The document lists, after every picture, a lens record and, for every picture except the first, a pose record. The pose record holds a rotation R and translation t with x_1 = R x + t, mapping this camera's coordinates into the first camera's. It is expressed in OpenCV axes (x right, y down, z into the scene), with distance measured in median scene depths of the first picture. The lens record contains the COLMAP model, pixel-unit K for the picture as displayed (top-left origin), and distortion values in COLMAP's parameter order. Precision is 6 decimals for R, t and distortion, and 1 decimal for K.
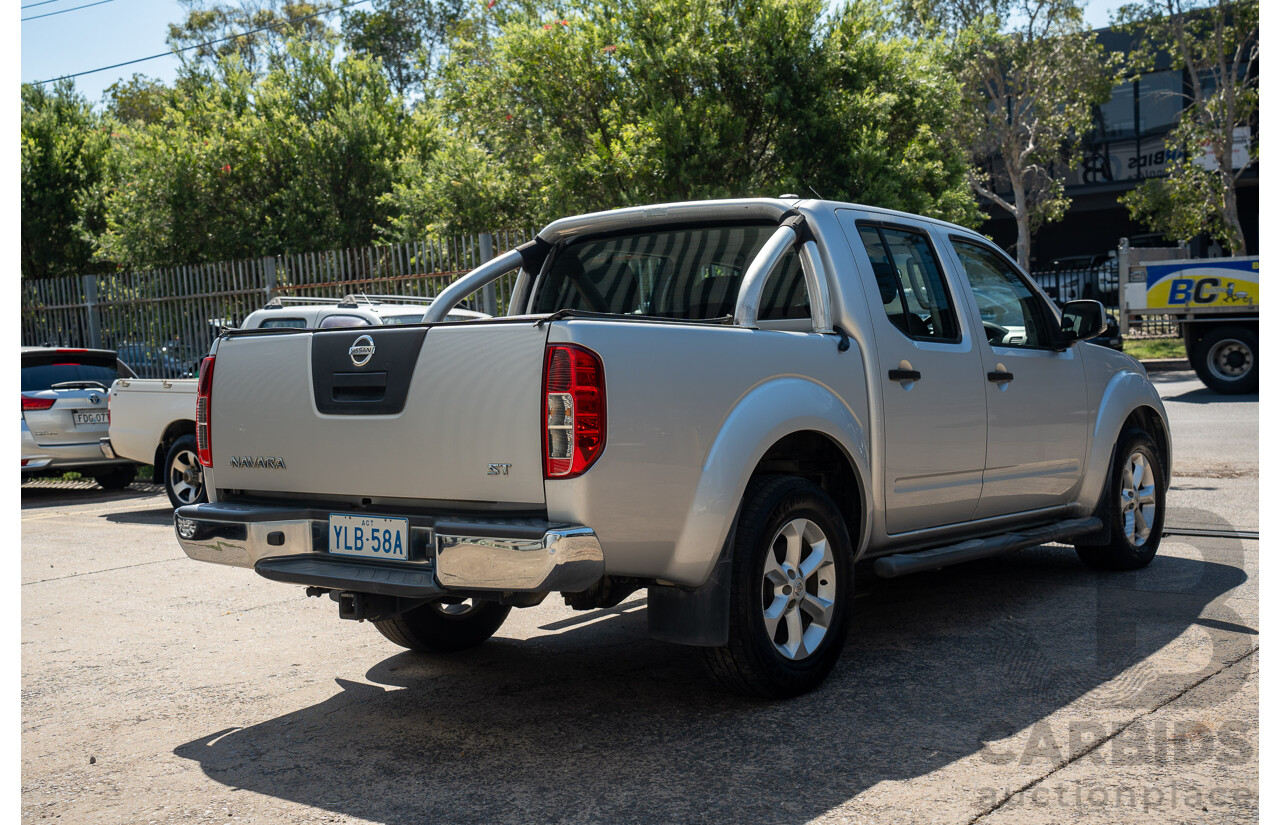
lens RADIAL K [[1434.7, 0, 646.6], [0, 1434.7, 418.8], [0, 0, 1]] dist [0.147275, 0.000000]
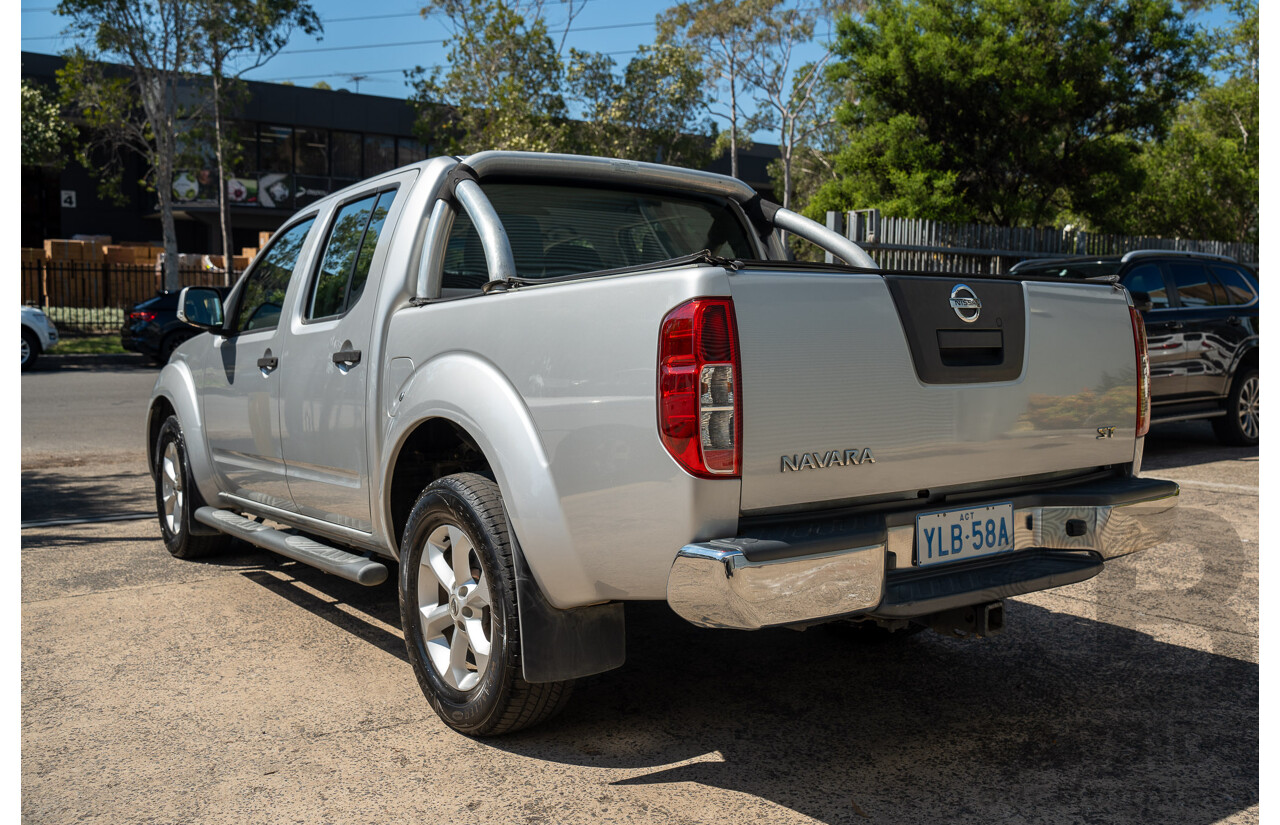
lens RADIAL K [[1135.8, 0, 681.1], [0, 1135.8, 406.6], [0, 0, 1]] dist [-0.042837, 0.046871]
pose [[0.267613, -0.026684, 0.963157, -0.847593], [0.035975, 0.999196, 0.017687, -0.006821], [-0.962855, 0.029916, 0.268357, 0.979827]]
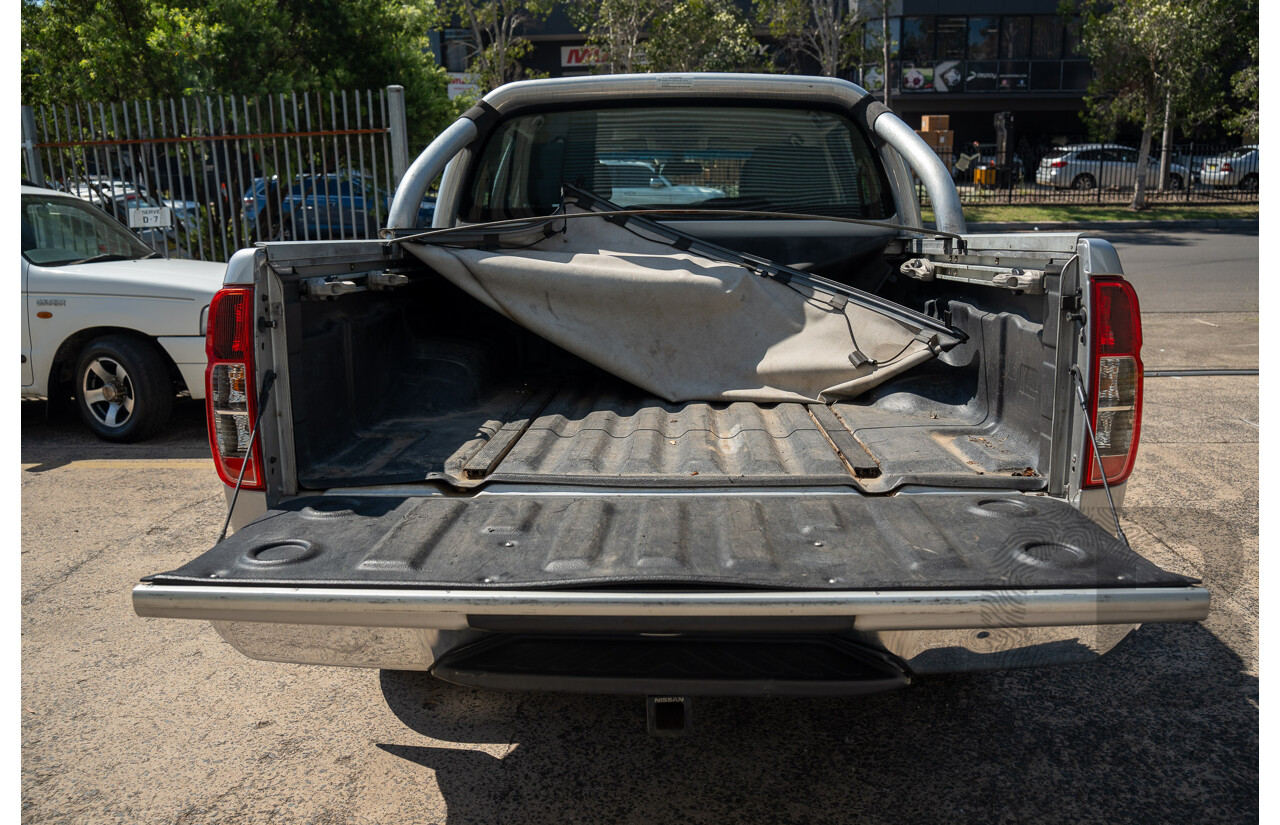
lens RADIAL K [[977.7, 0, 641.7], [0, 977.7, 411.3], [0, 0, 1]] dist [-0.080279, 0.016624]
pose [[0.818507, -0.097666, 0.566134, -0.422991], [0.013417, 0.988425, 0.151119, -0.053955], [-0.574340, -0.116096, 0.810343, 0.686396]]
